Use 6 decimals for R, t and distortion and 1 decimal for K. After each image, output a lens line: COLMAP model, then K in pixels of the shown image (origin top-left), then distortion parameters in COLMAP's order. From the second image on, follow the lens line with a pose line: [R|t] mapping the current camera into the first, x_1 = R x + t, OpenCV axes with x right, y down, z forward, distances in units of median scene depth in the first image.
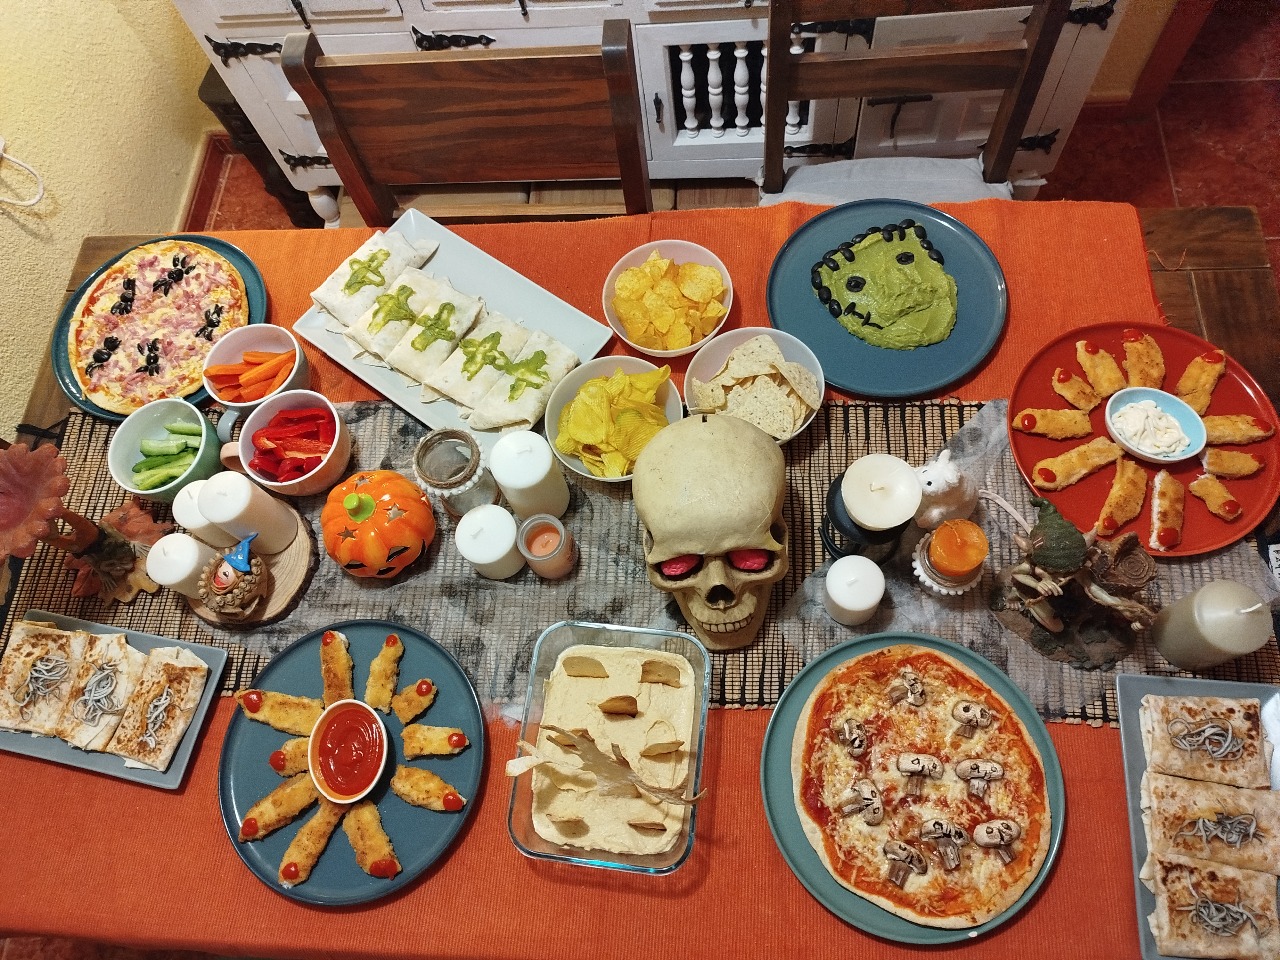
lens RADIAL K [[907.8, 0, 636.3], [0, 907.8, 473.8], [0, 0, 1]] dist [-0.001059, -0.004920]
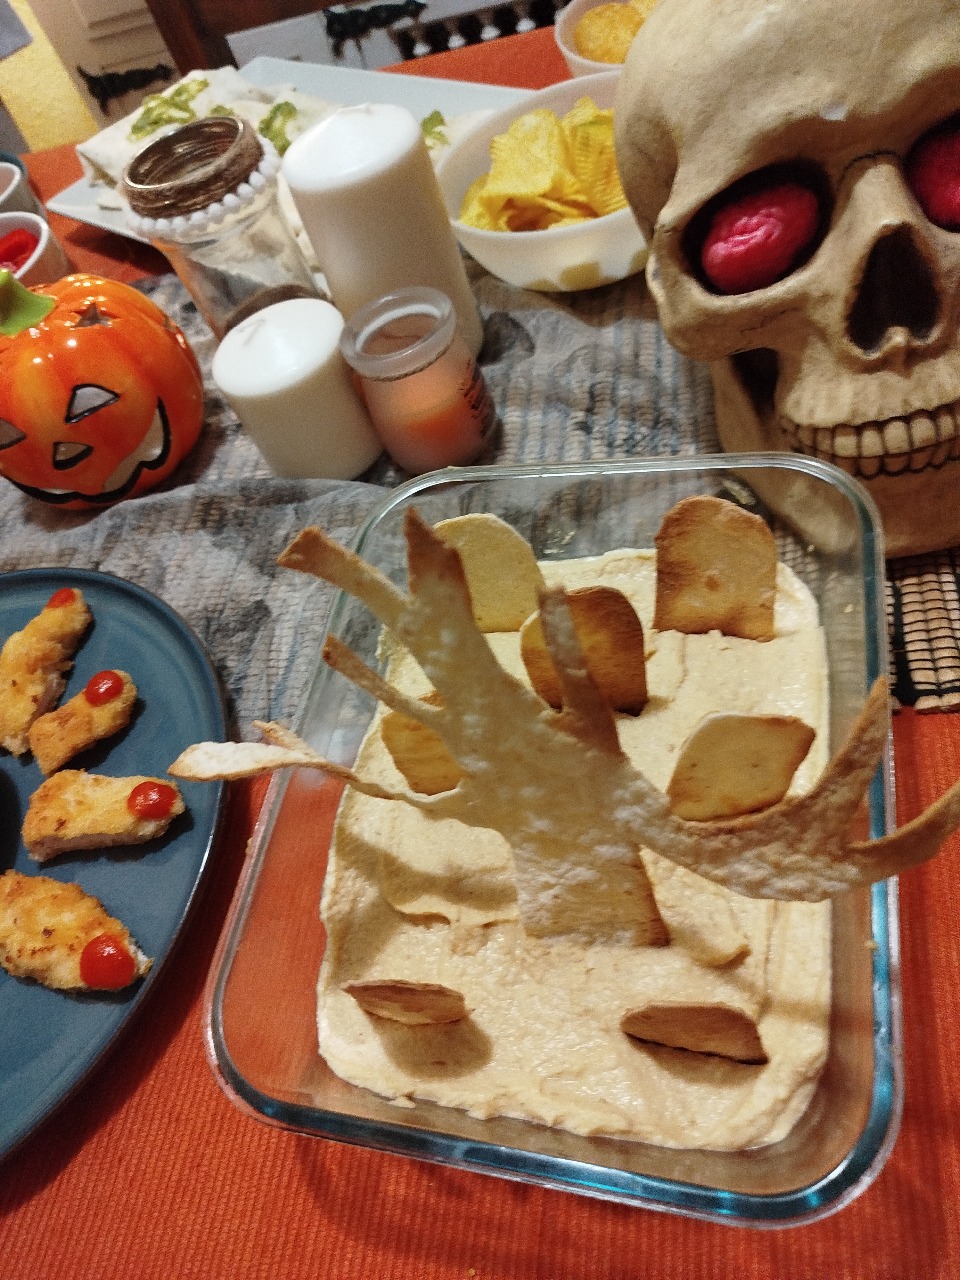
lens RADIAL K [[907.8, 0, 476.9], [0, 907.8, 645.5], [0, 0, 1]] dist [-0.001059, -0.004920]
pose [[0.984554, -0.028600, -0.172731, -0.002303], [-0.011996, 0.973230, -0.229520, 0.329581], [0.174671, 0.228047, 0.957854, 0.684544]]
